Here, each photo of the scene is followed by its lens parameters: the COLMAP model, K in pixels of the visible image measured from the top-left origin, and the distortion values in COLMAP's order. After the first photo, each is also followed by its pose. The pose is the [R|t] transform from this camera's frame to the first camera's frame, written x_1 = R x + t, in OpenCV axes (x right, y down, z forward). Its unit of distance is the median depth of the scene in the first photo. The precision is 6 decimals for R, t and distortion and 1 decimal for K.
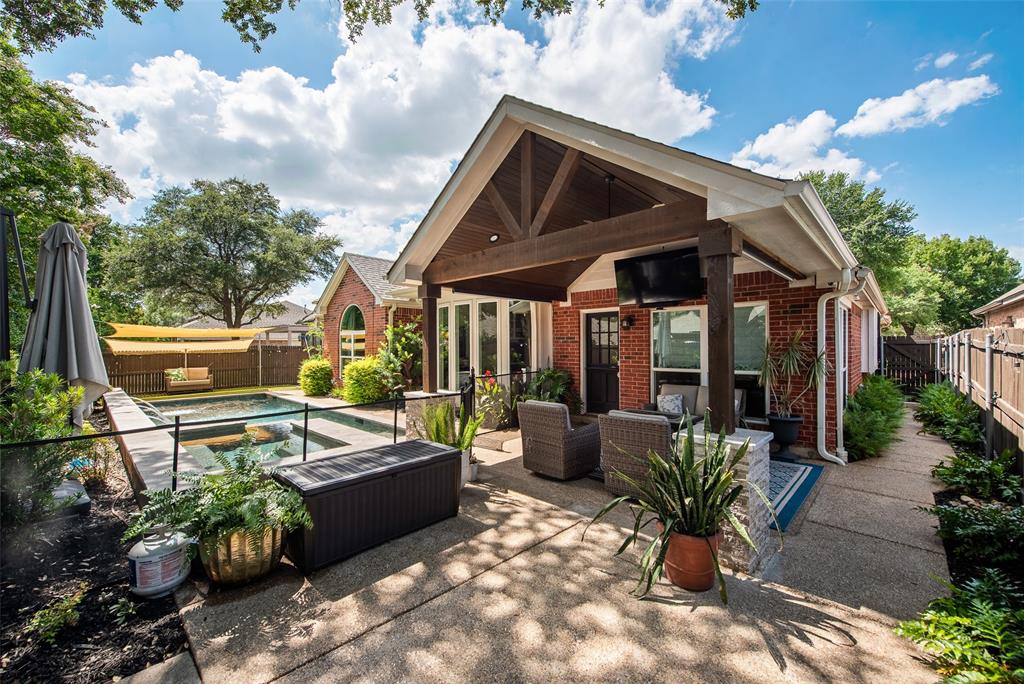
lens RADIAL K [[410.4, 0, 511.8], [0, 410.4, 341.9], [0, 0, 1]] dist [-0.001314, -0.000684]
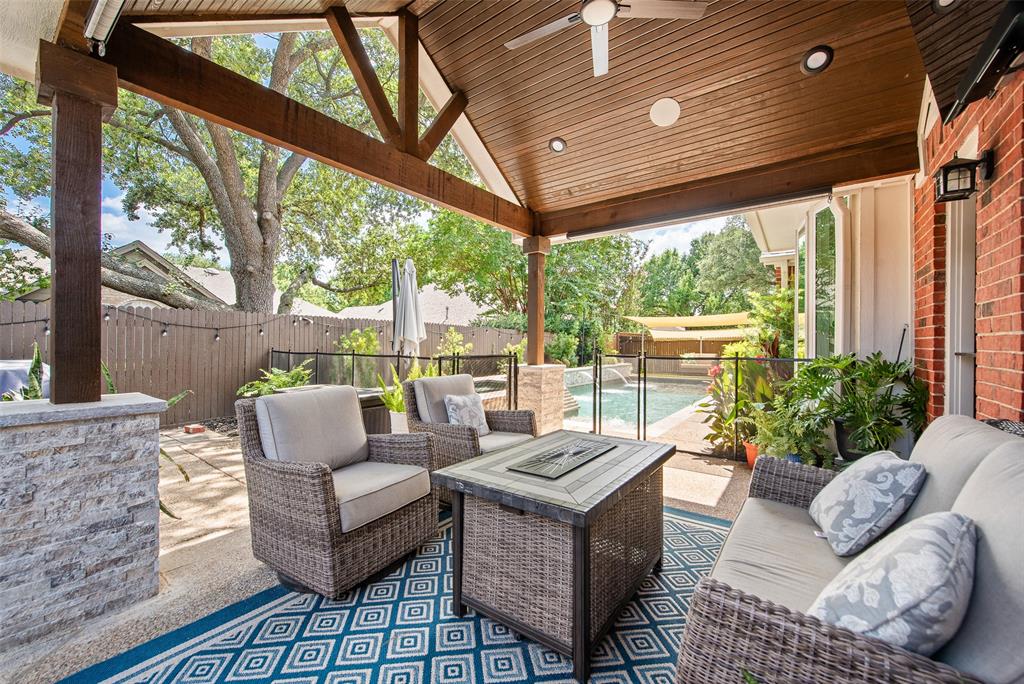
lens RADIAL K [[410.4, 0, 506.6], [0, 410.4, 344.2], [0, 0, 1]] dist [-0.001314, -0.000684]
pose [[0.115026, 0.005529, -0.993347, 0.628246], [0.005581, 0.999965, 0.006212, 0.071209], [0.993347, -0.006259, 0.114991, 0.831009]]
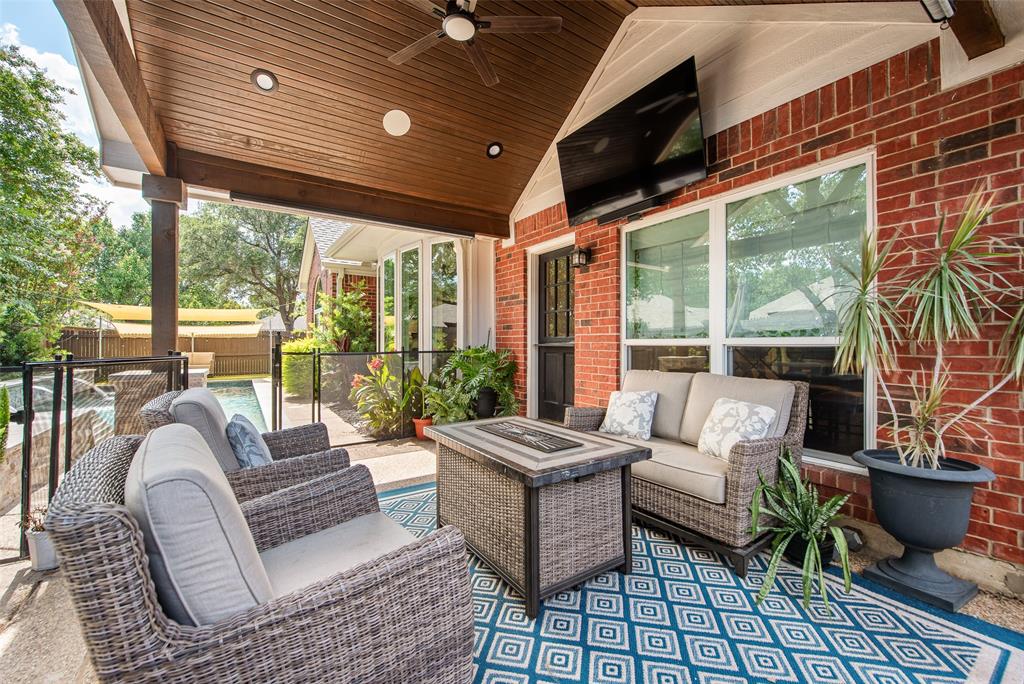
lens RADIAL K [[410.4, 0, 507.8], [0, 410.4, 342.2], [0, 0, 1]] dist [-0.001314, -0.000684]
pose [[0.973809, 0.003330, -0.227345, 0.379698], [-0.001282, 0.999957, 0.009159, 0.074241], [0.227365, -0.008628, 0.973771, 0.550730]]
